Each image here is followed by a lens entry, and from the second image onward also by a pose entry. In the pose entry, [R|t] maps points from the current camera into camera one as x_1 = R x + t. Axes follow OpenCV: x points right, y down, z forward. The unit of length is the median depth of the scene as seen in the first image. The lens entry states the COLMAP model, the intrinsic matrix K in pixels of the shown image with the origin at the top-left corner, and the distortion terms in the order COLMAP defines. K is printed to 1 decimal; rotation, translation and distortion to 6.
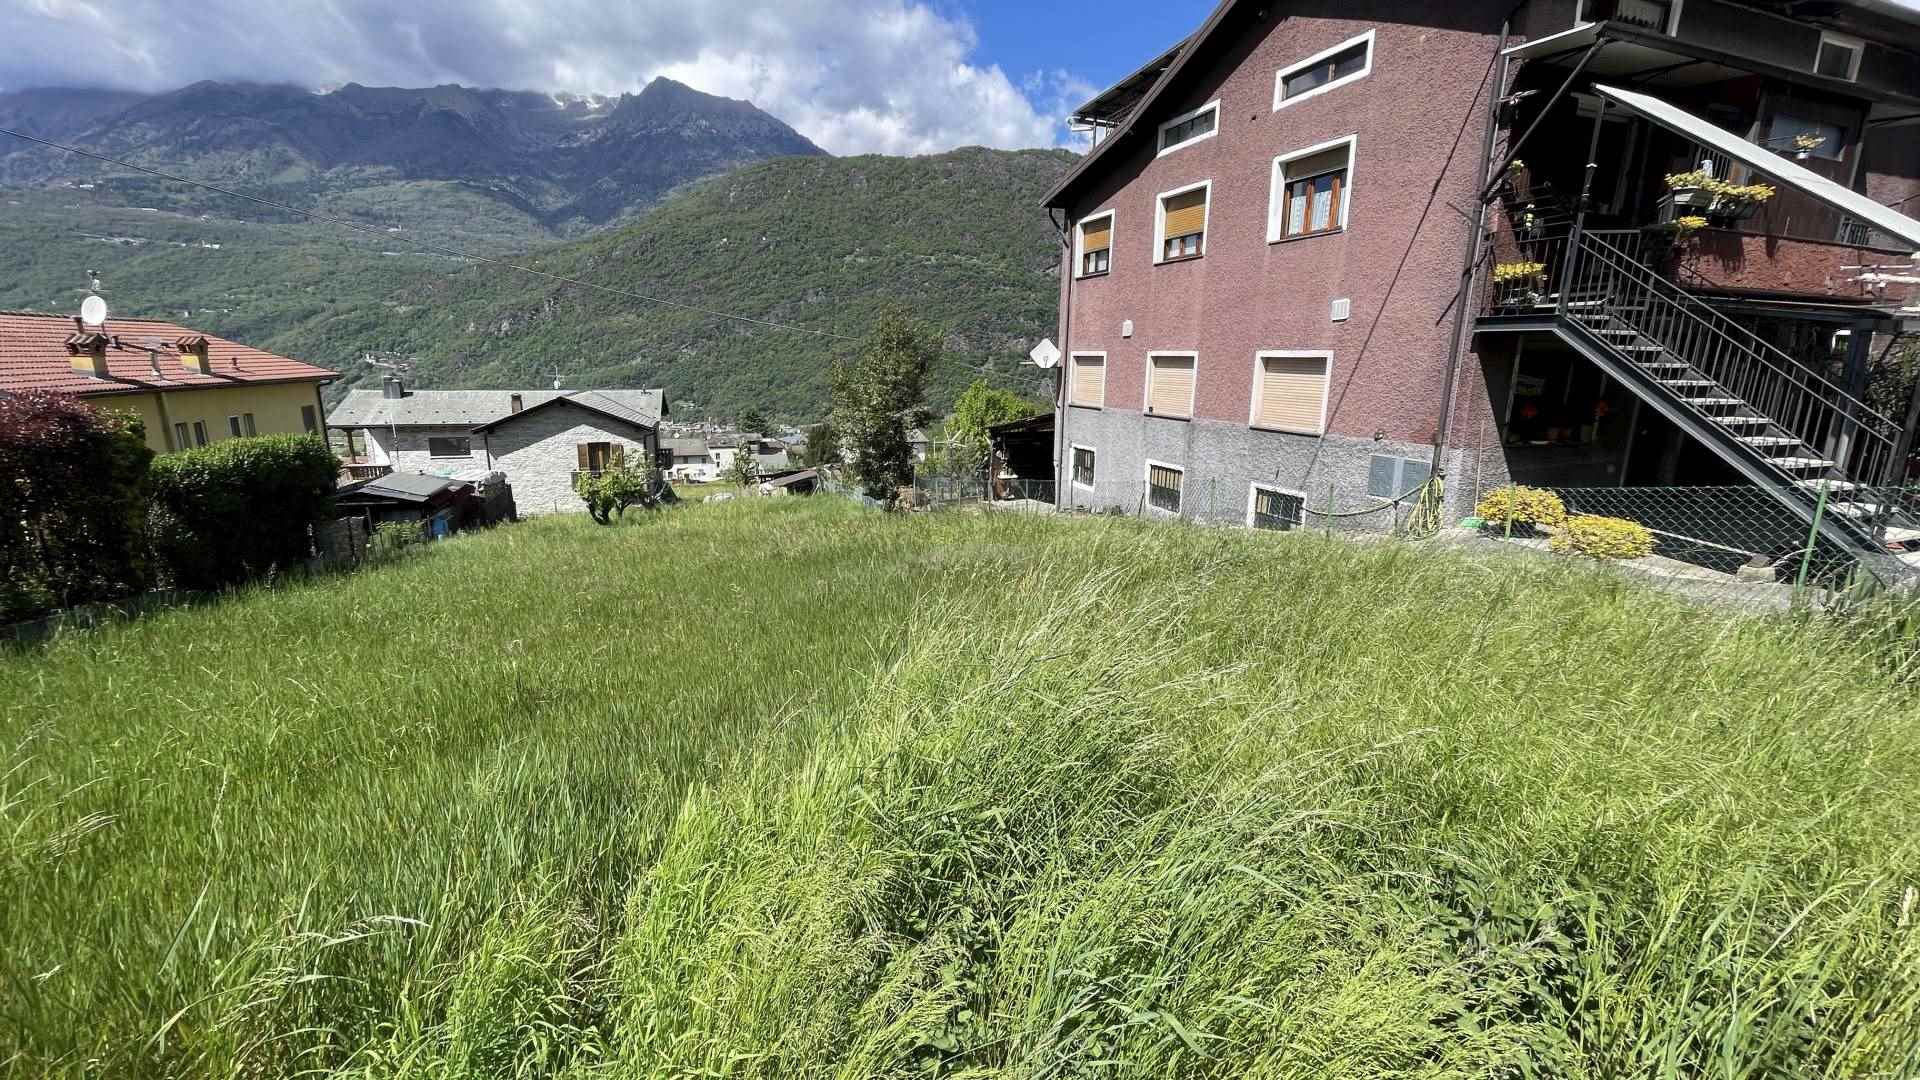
lens RADIAL K [[785.1, 0, 960.0], [0, 785.1, 540.0], [0, 0, 1]] dist [-0.009547, 0.000201]
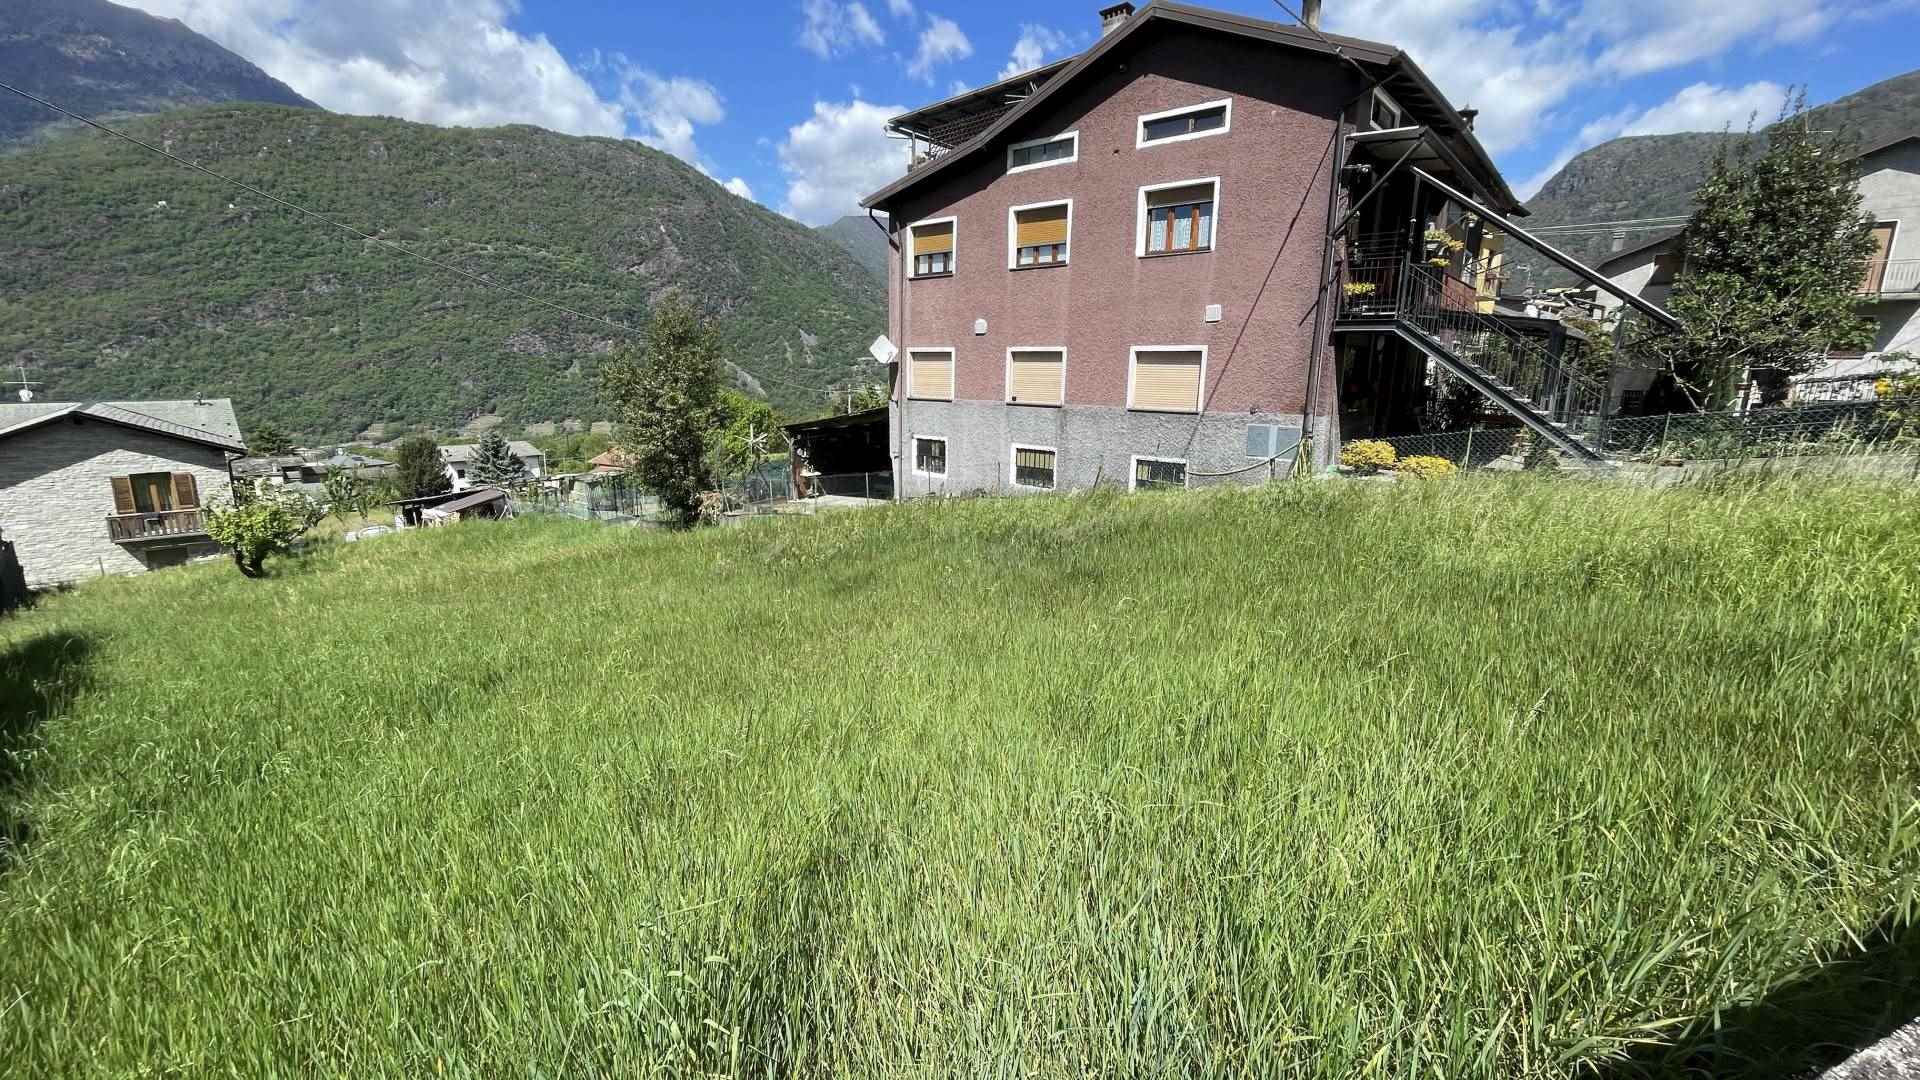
lens RADIAL K [[781.1, 0, 953.1], [0, 781.1, 536.9], [0, 0, 1]] dist [-0.002891, -0.000075]
pose [[0.875238, -0.104491, 0.472271, -0.337354], [0.108381, 0.993927, 0.019051, -0.001256], [-0.471394, 0.034512, 0.881247, 0.058263]]
